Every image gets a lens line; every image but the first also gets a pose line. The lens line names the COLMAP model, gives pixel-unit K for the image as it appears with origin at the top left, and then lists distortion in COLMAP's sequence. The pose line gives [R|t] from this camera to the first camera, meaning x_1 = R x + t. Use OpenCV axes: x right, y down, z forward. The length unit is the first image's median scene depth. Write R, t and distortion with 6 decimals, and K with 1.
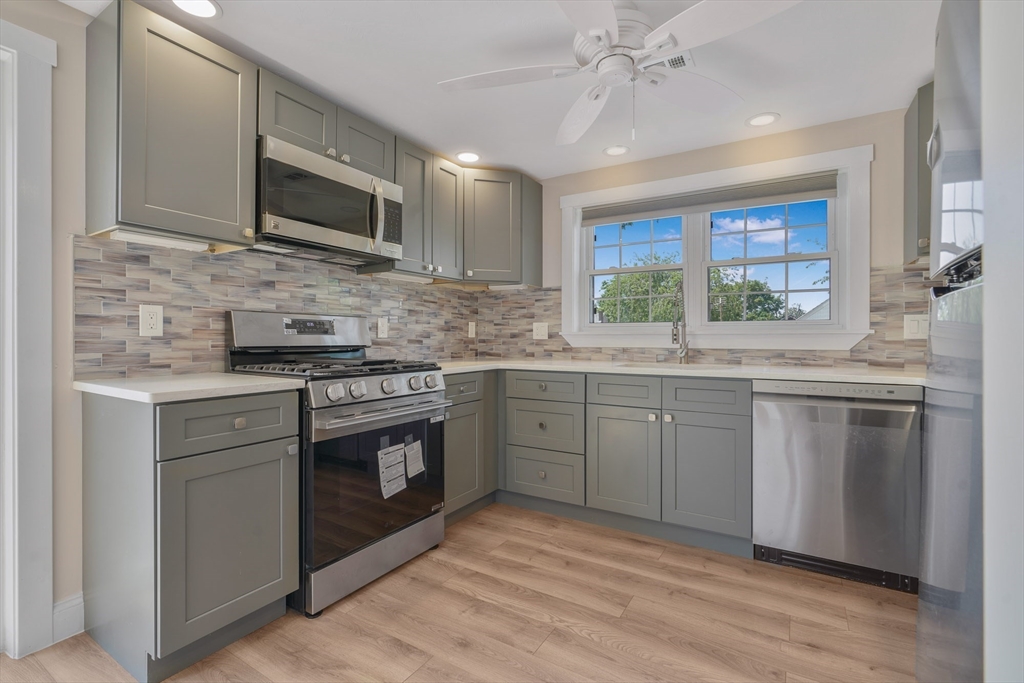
lens RADIAL K [[463.8, 0, 509.5], [0, 463.8, 335.9], [0, 0, 1]] dist [-0.007767, 0.004643]
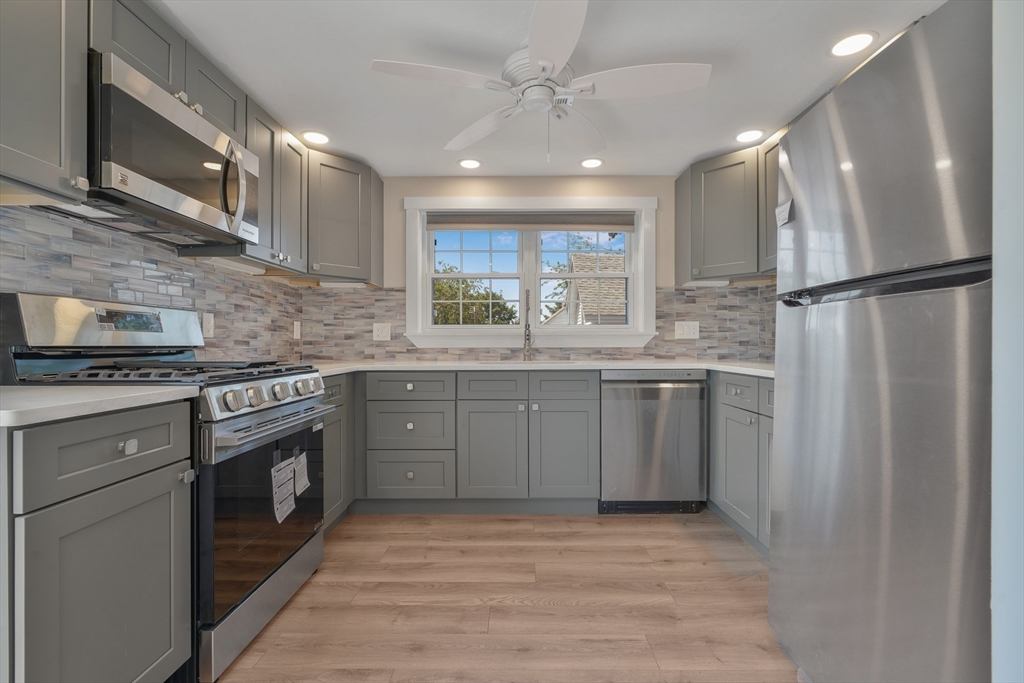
lens RADIAL K [[463.8, 0, 508.9], [0, 463.8, 342.4], [0, 0, 1]] dist [-0.007767, 0.004643]
pose [[0.857503, -0.001224, 0.514477, -0.298030], [0.000909, 0.999999, 0.000865, 0.015641], [-0.514478, -0.000275, 0.857504, 0.046258]]
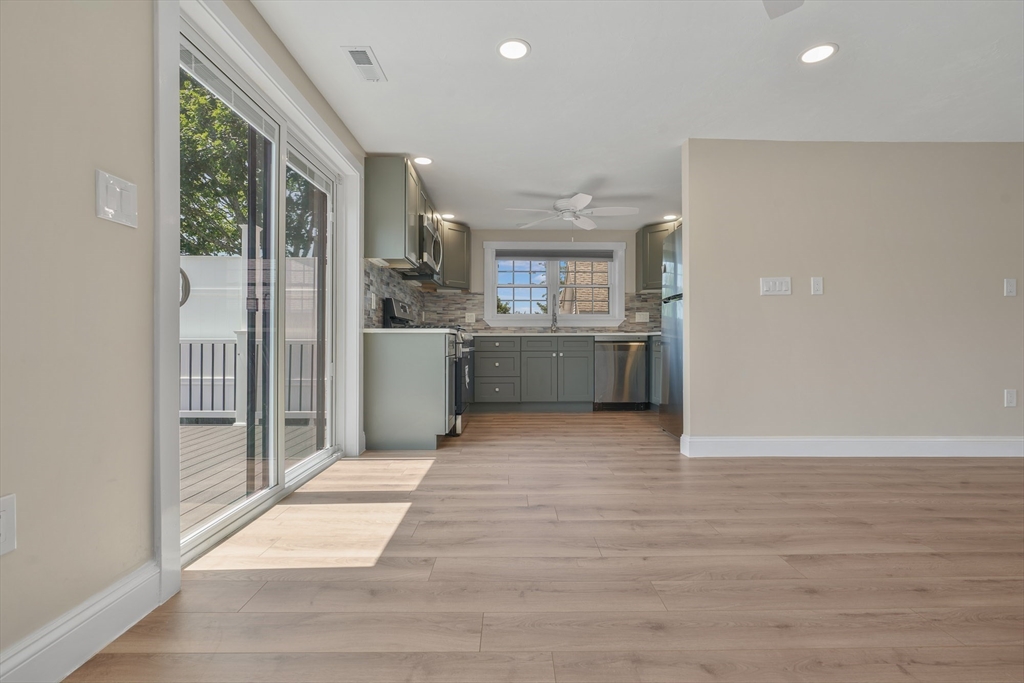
lens RADIAL K [[463.8, 0, 508.9], [0, 463.8, 337.1], [0, 0, 1]] dist [-0.007767, 0.004643]
pose [[0.849256, 0.003176, 0.527972, -1.043701], [-0.001354, 0.999992, -0.003837, 0.098221], [-0.527979, 0.002544, 0.849253, -0.767561]]
